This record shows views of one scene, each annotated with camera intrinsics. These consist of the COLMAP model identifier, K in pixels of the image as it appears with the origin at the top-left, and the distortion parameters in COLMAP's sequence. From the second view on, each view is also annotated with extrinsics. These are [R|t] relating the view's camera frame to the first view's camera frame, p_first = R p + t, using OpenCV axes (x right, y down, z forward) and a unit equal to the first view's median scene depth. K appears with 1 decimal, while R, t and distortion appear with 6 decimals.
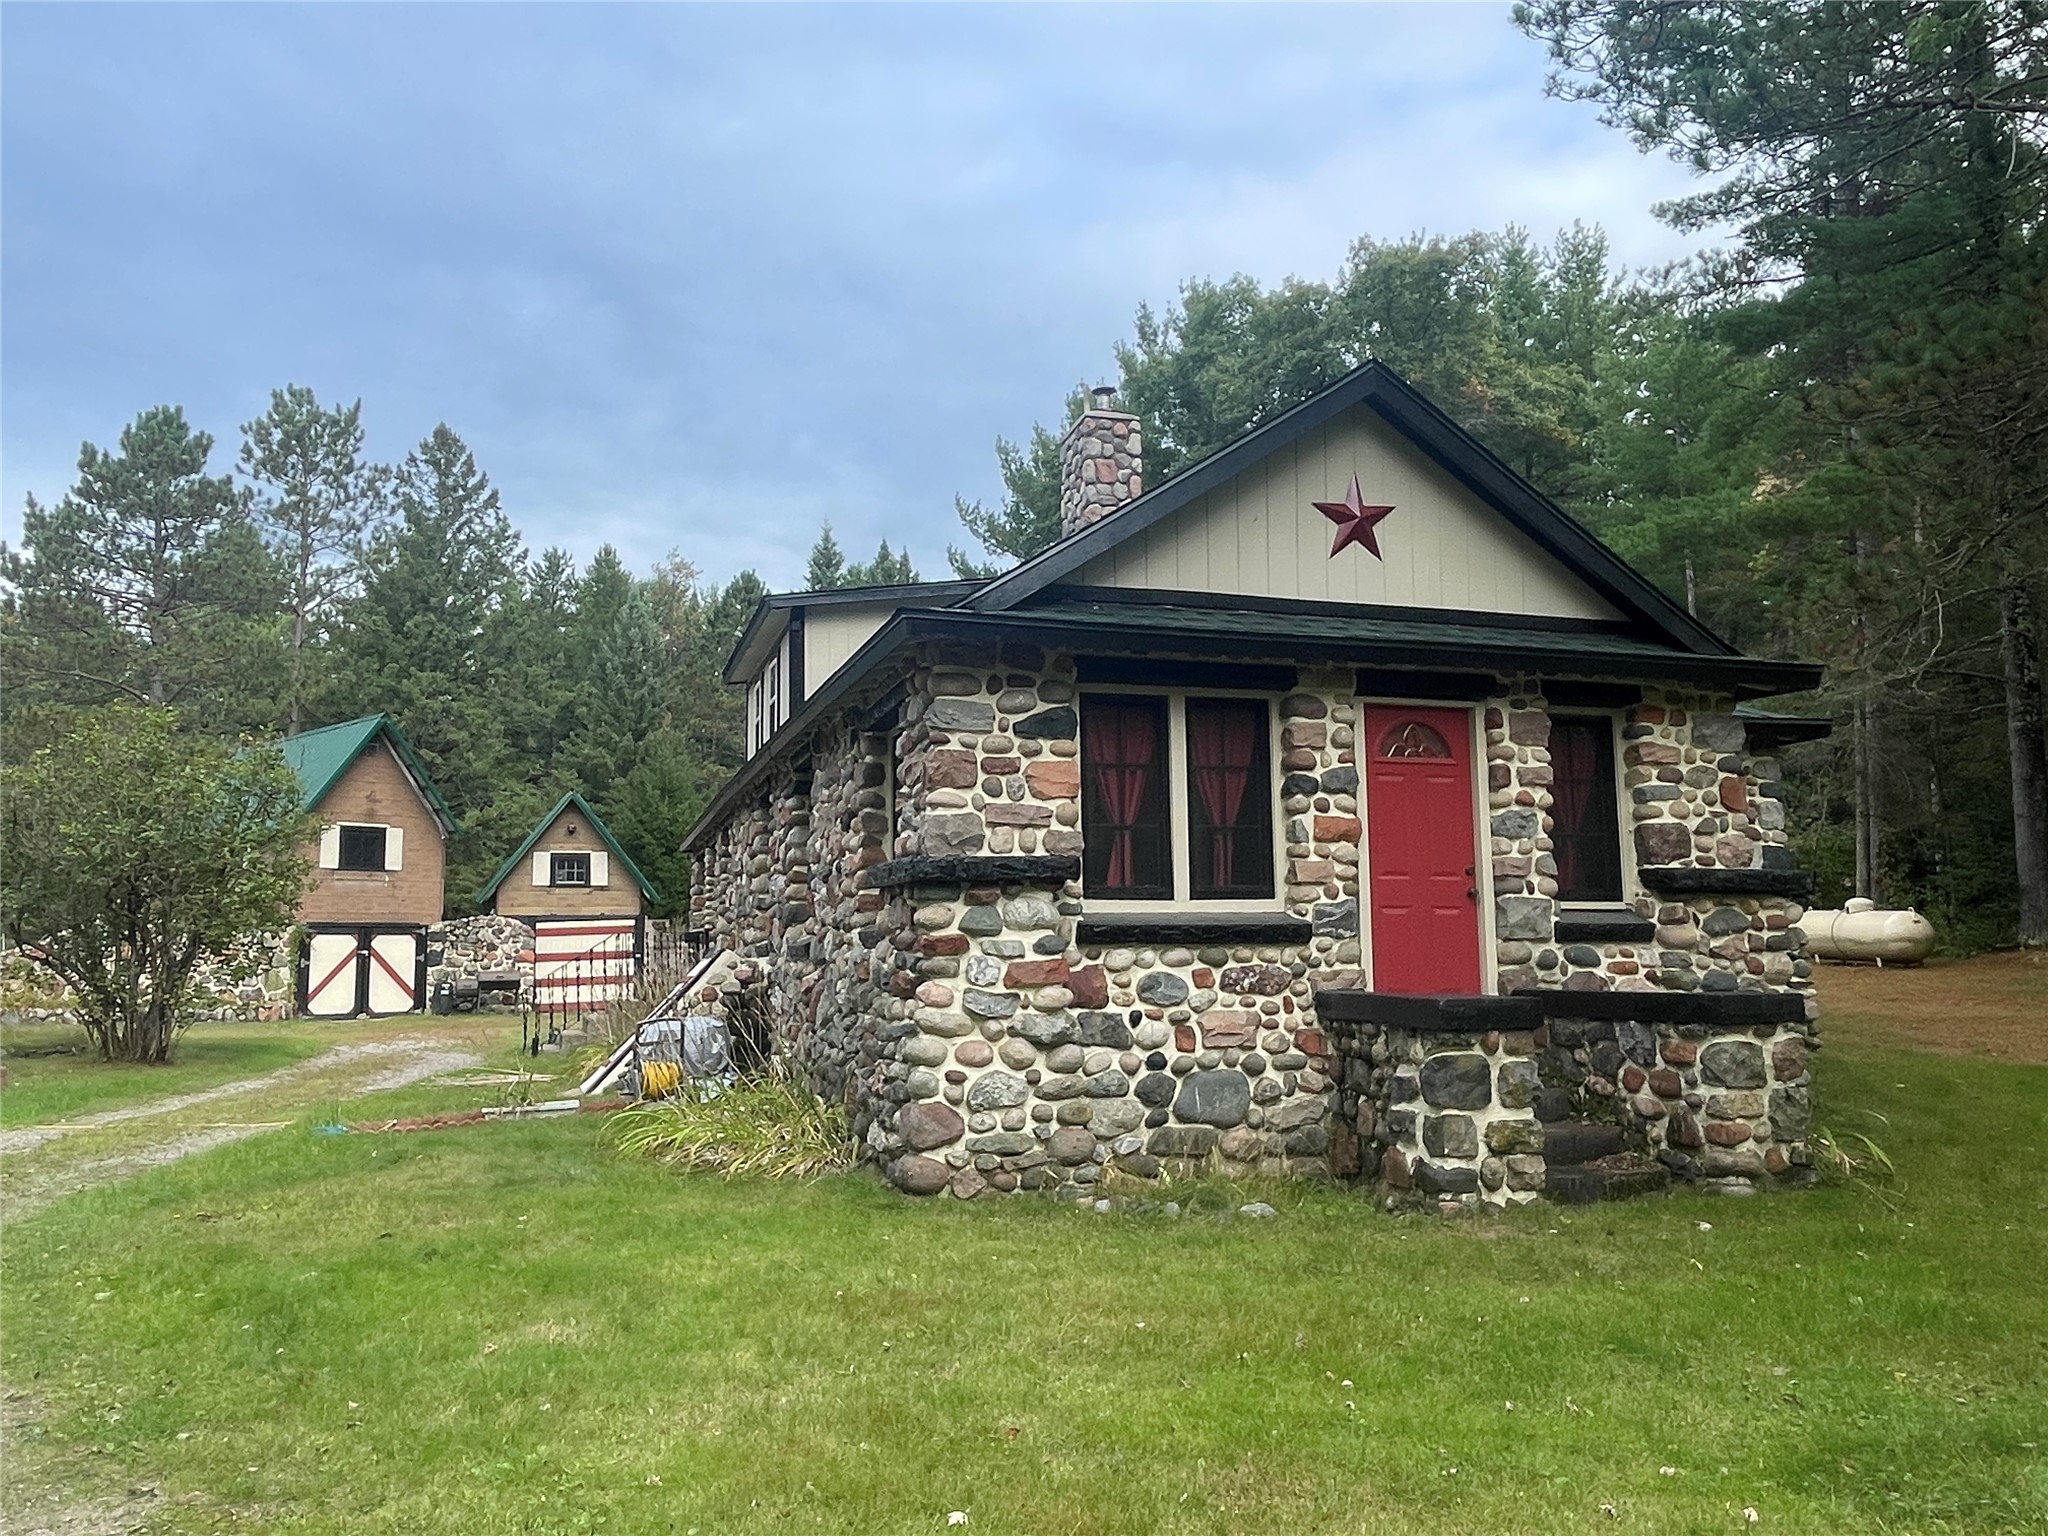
lens RADIAL K [[1526.9, 0, 1011.8], [0, 1526.9, 756.9], [0, 0, 1]] dist [0.033938, -0.068293]
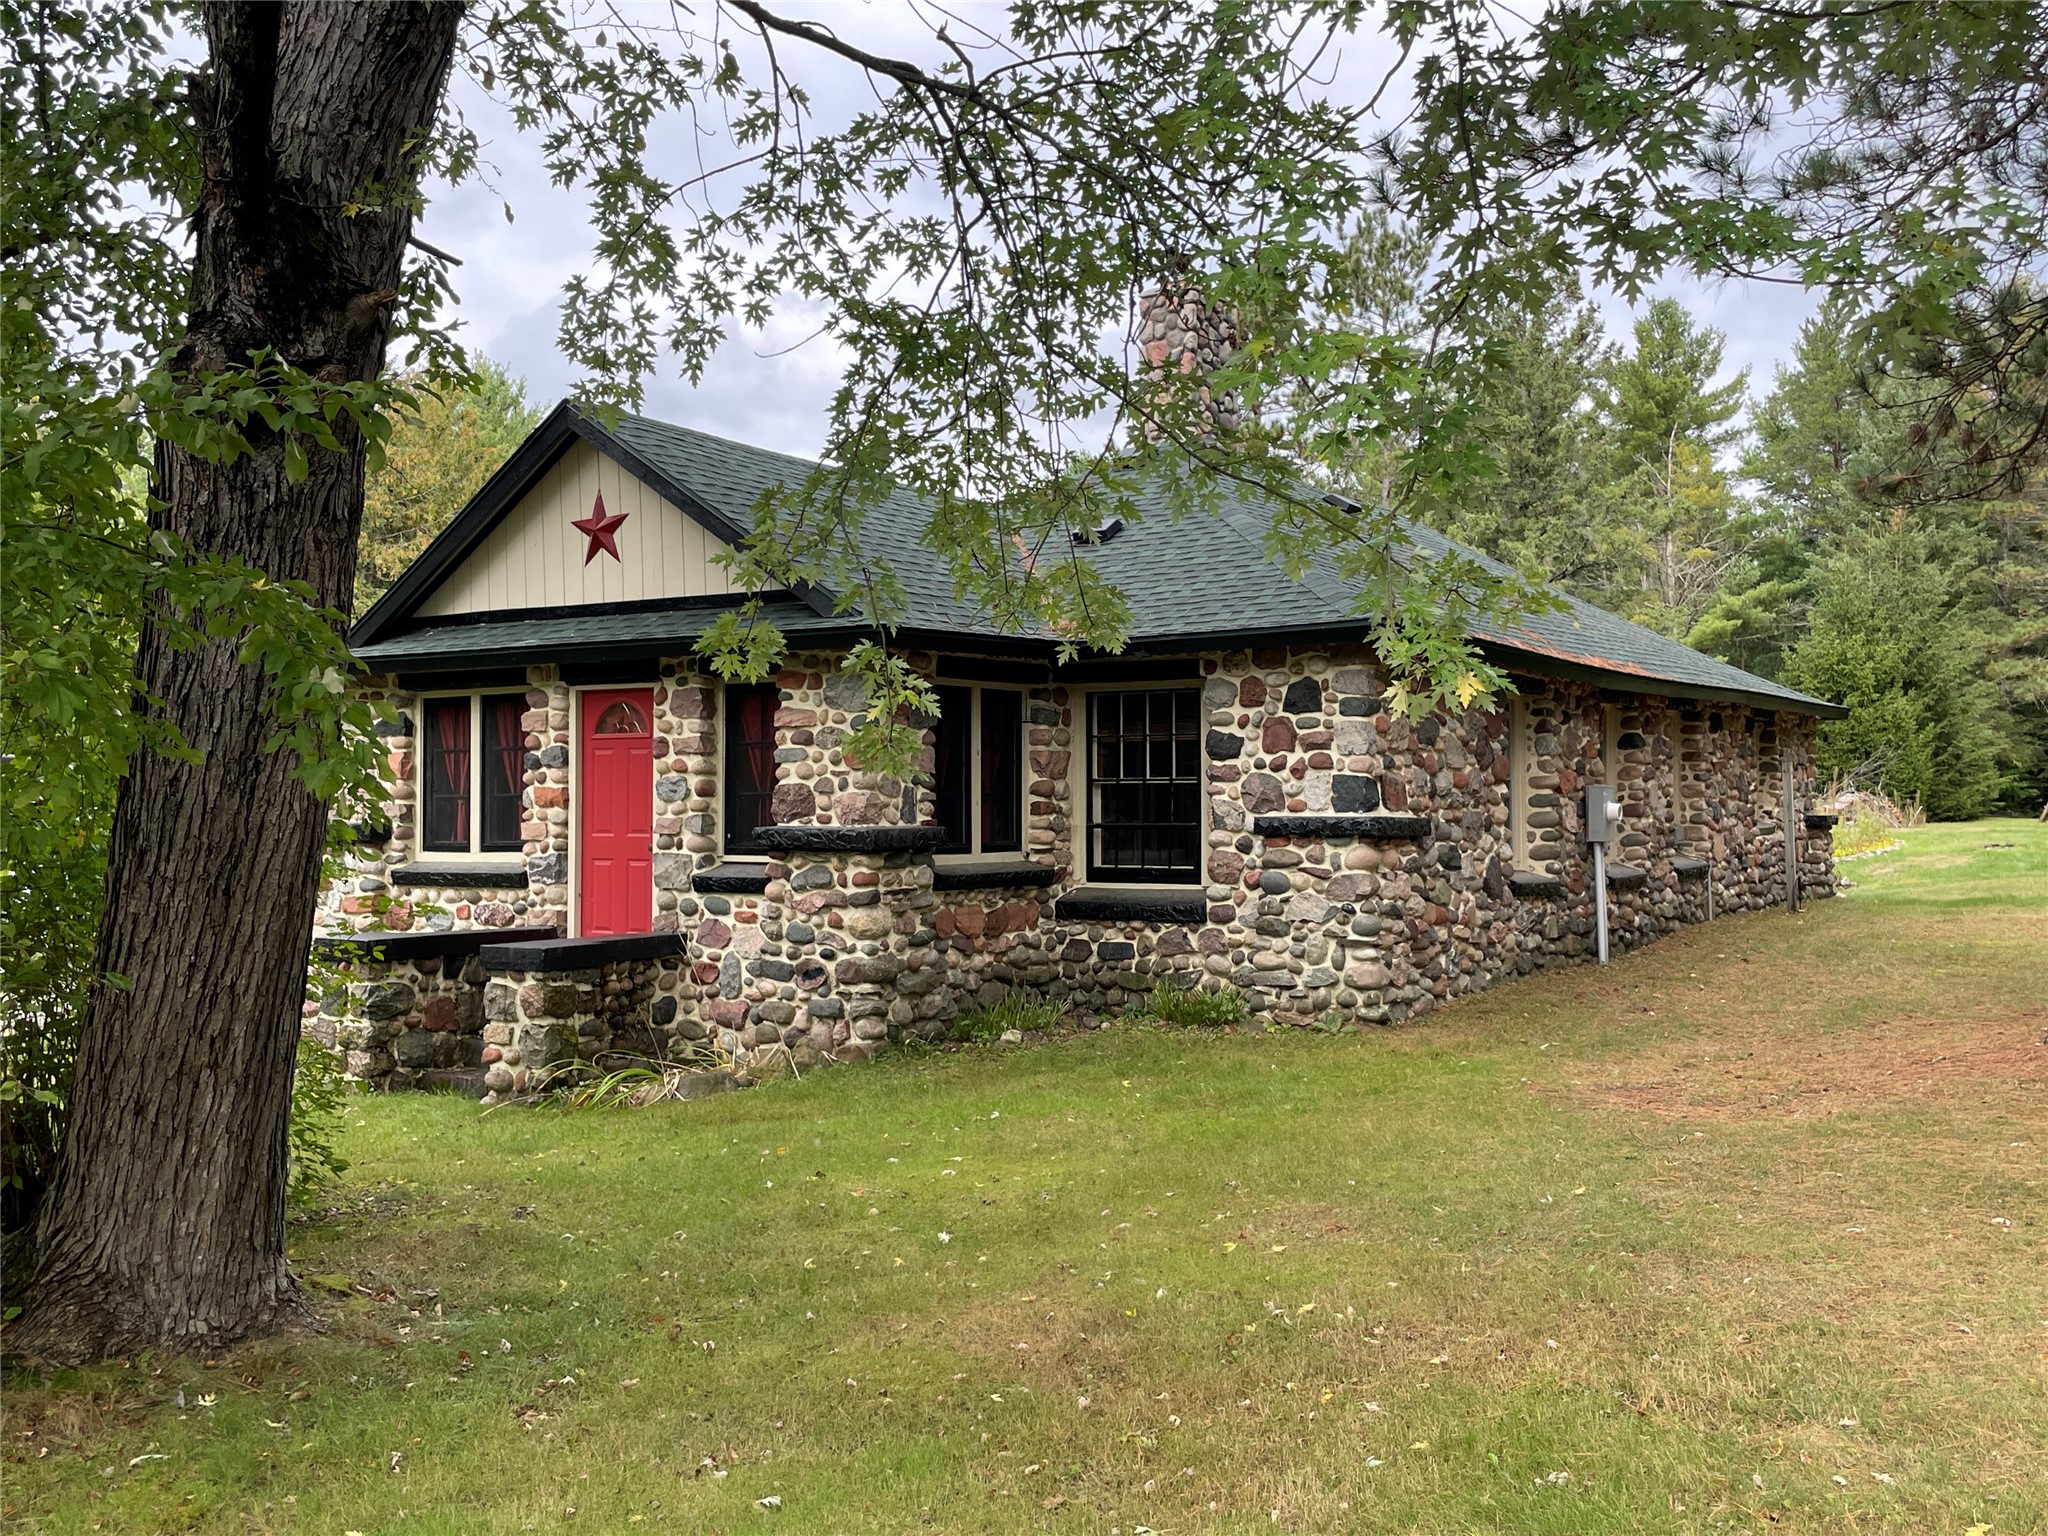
lens RADIAL K [[1976.0, 0, 1040.9], [0, 1976.0, 755.3], [0, 0, 1]] dist [0.118975, -0.191563]
pose [[0.646066, -0.015575, -0.763123, 1.621141], [0.094334, 0.993756, 0.059583, -0.042672], [0.757430, -0.110483, 0.643501, 0.255258]]
